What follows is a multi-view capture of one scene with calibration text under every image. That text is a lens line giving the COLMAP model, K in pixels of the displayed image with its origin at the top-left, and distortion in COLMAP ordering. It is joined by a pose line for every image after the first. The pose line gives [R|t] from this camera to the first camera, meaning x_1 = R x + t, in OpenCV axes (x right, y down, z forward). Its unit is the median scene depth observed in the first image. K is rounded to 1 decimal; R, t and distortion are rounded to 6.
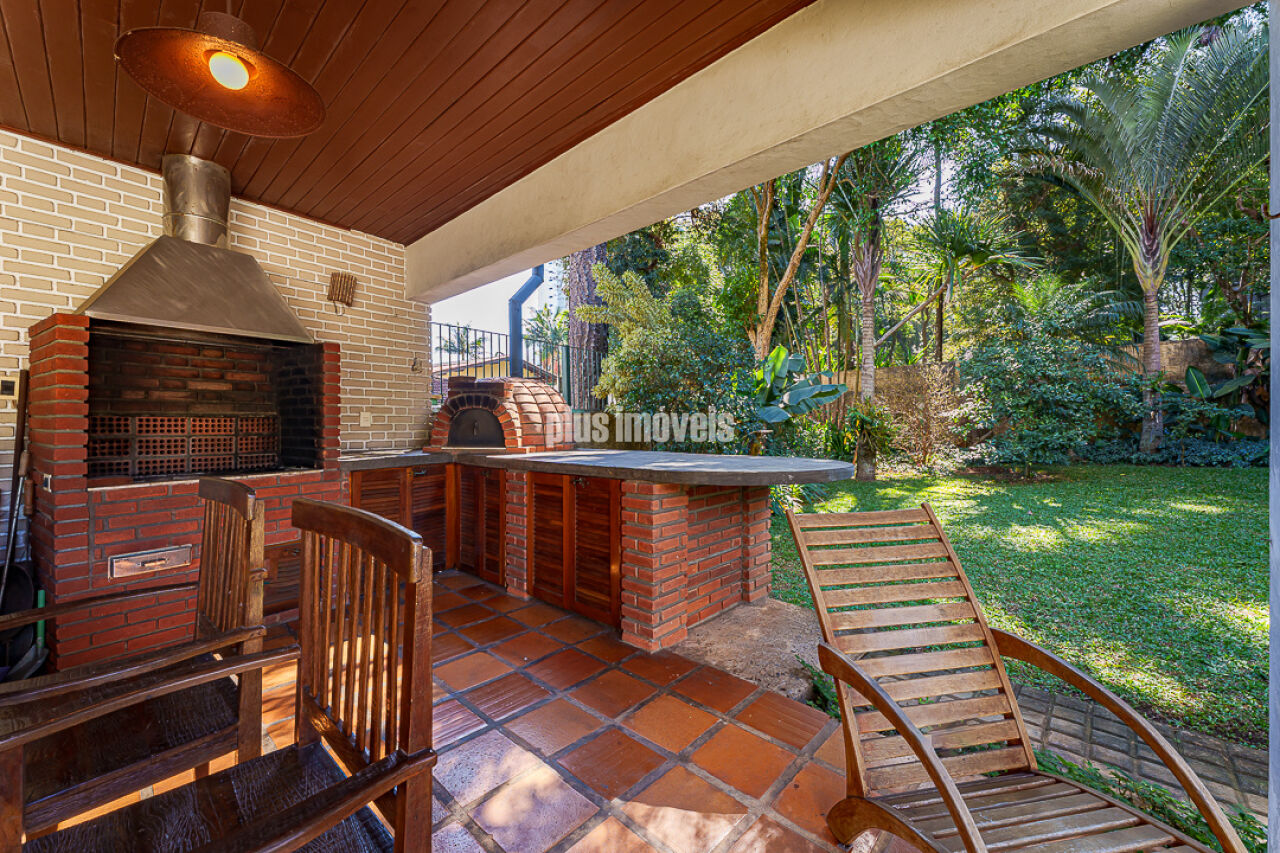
lens RADIAL K [[512.0, 0, 640.9], [0, 512.0, 424.2], [0, 0, 1]] dist [0.001361, 0.000420]
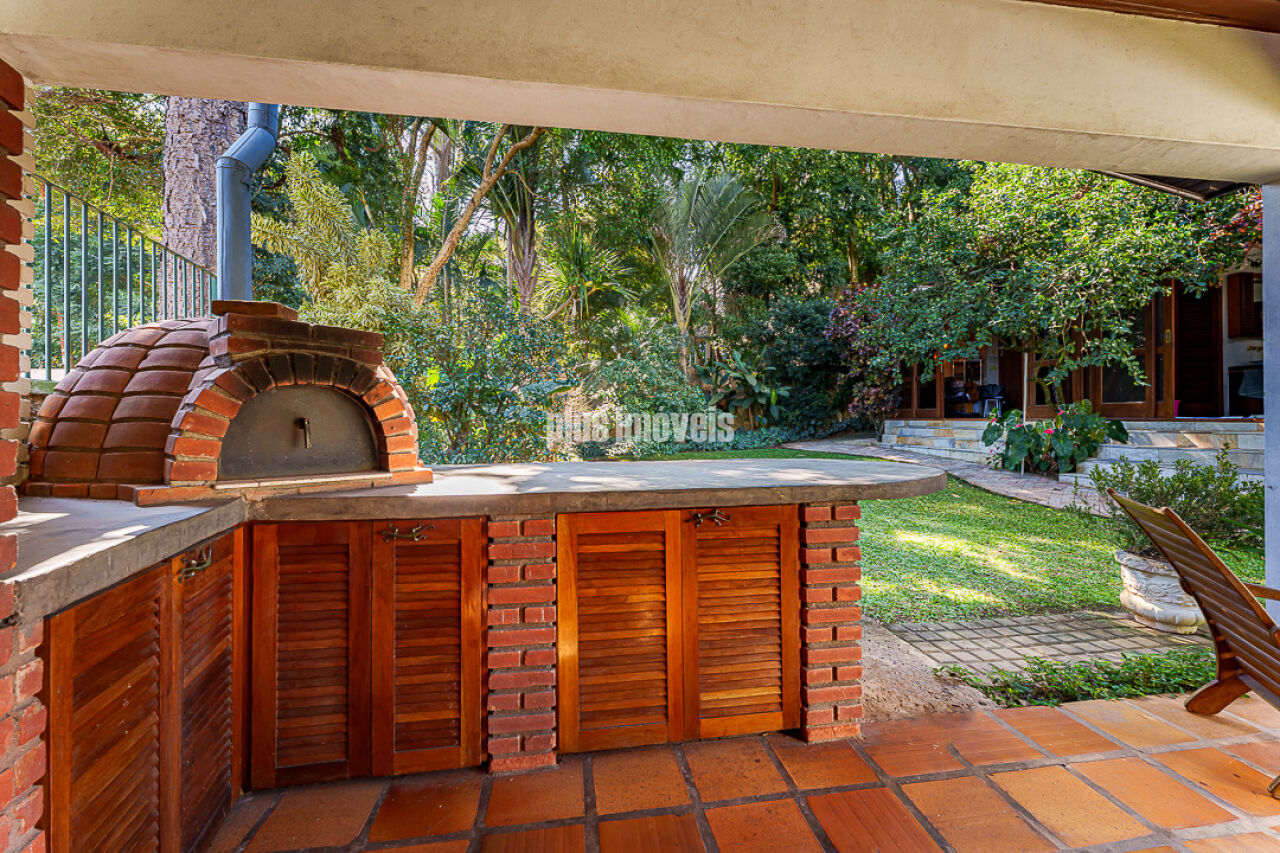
lens RADIAL K [[508.6, 0, 640.0], [0, 508.6, 425.3], [0, 0, 1]] dist [-0.000752, 0.000063]
pose [[0.618391, -0.002932, 0.785865, -0.375039], [0.000499, 0.999994, 0.003338, 0.000475], [-0.785870, -0.001672, 0.618389, 0.406426]]
